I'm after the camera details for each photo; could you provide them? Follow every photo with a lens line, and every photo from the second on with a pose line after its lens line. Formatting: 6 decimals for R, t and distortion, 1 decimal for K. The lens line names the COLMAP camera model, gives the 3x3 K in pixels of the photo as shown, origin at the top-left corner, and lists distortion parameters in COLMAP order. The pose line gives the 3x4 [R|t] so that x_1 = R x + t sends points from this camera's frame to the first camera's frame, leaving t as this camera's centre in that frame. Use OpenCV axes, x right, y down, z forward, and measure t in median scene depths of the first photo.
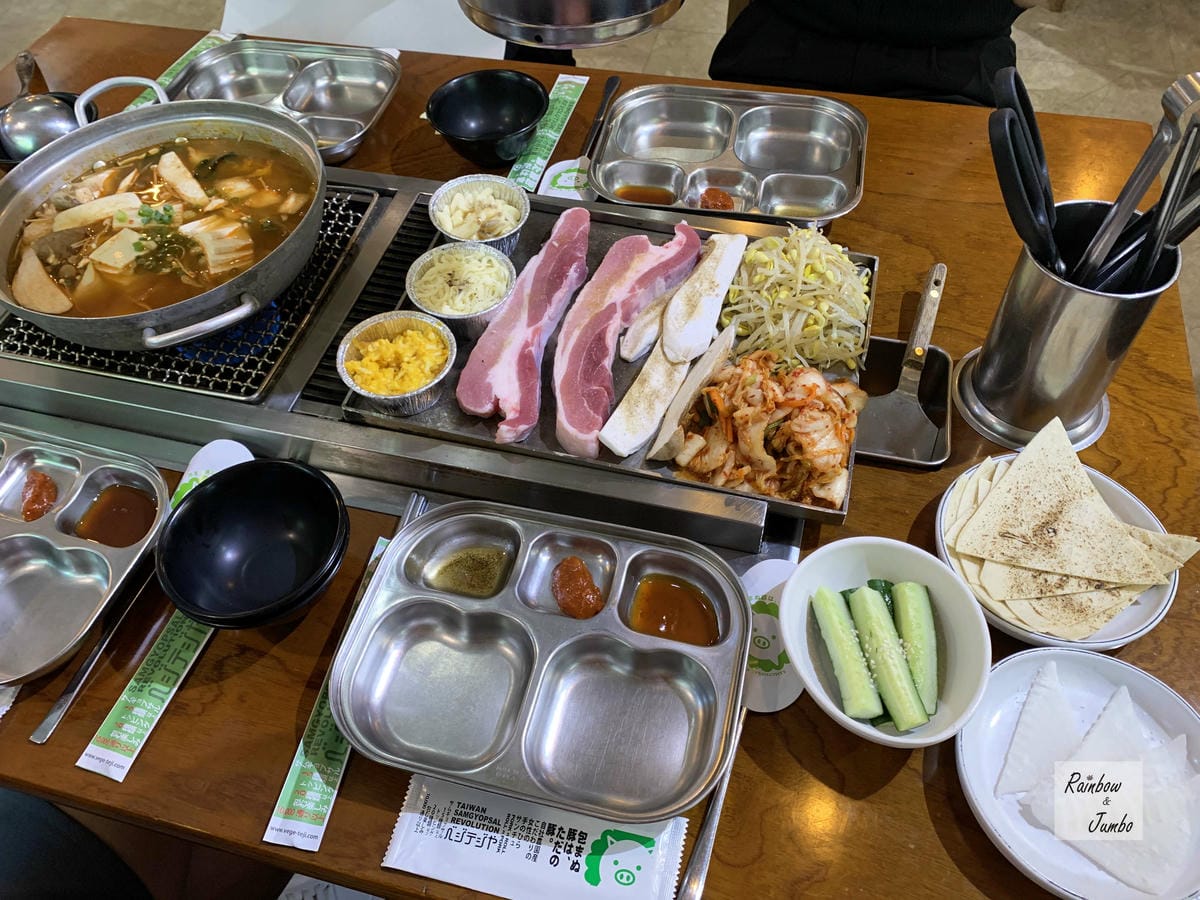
lens RADIAL K [[915.9, 0, 600.9], [0, 915.9, 453.9], [0, 0, 1]] dist [0.027277, -0.008597]
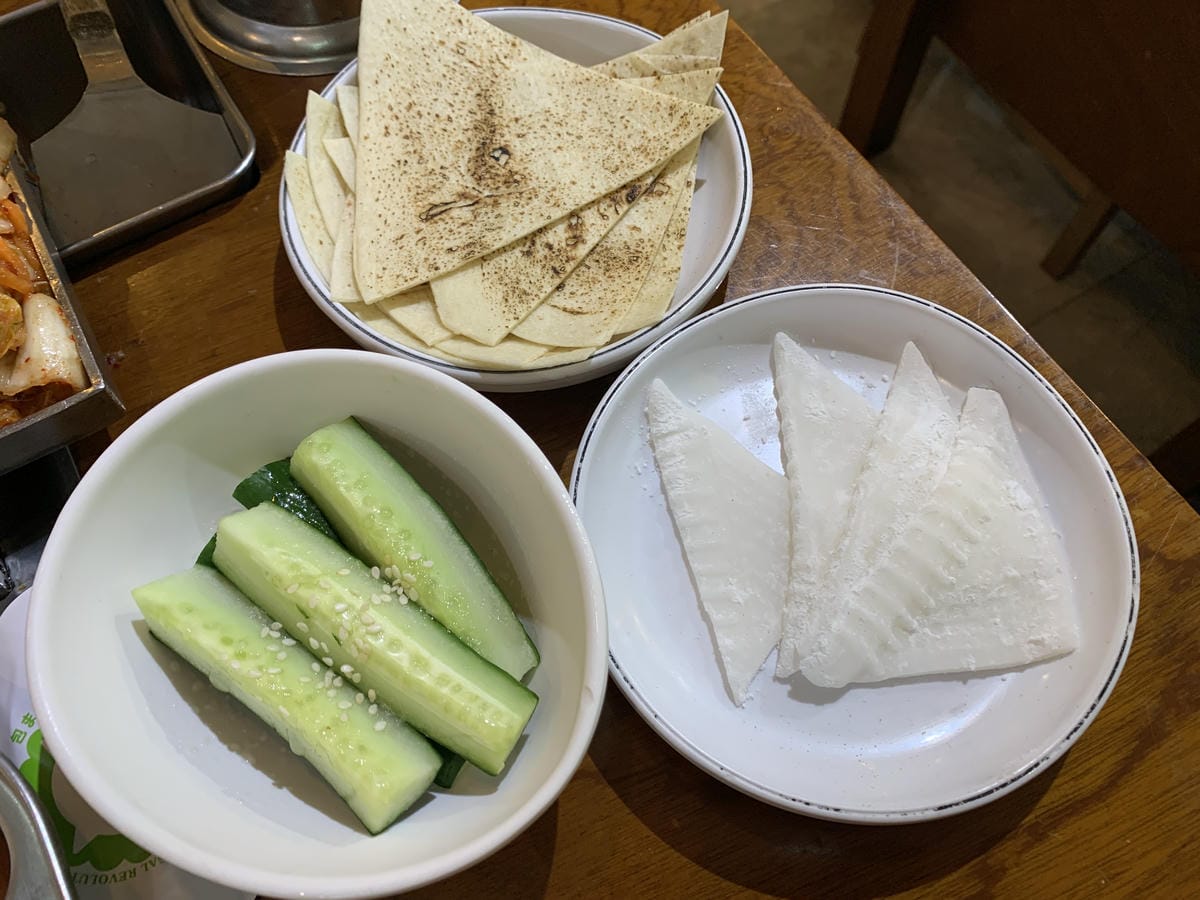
lens RADIAL K [[915.9, 0, 600.8], [0, 915.9, 452.1], [0, 0, 1]] dist [0.027277, -0.008597]
pose [[0.695688, -0.637020, 0.332000, 0.295876], [0.562993, 0.770563, 0.298783, 0.099418], [-0.446157, -0.020946, 0.894709, 0.601753]]
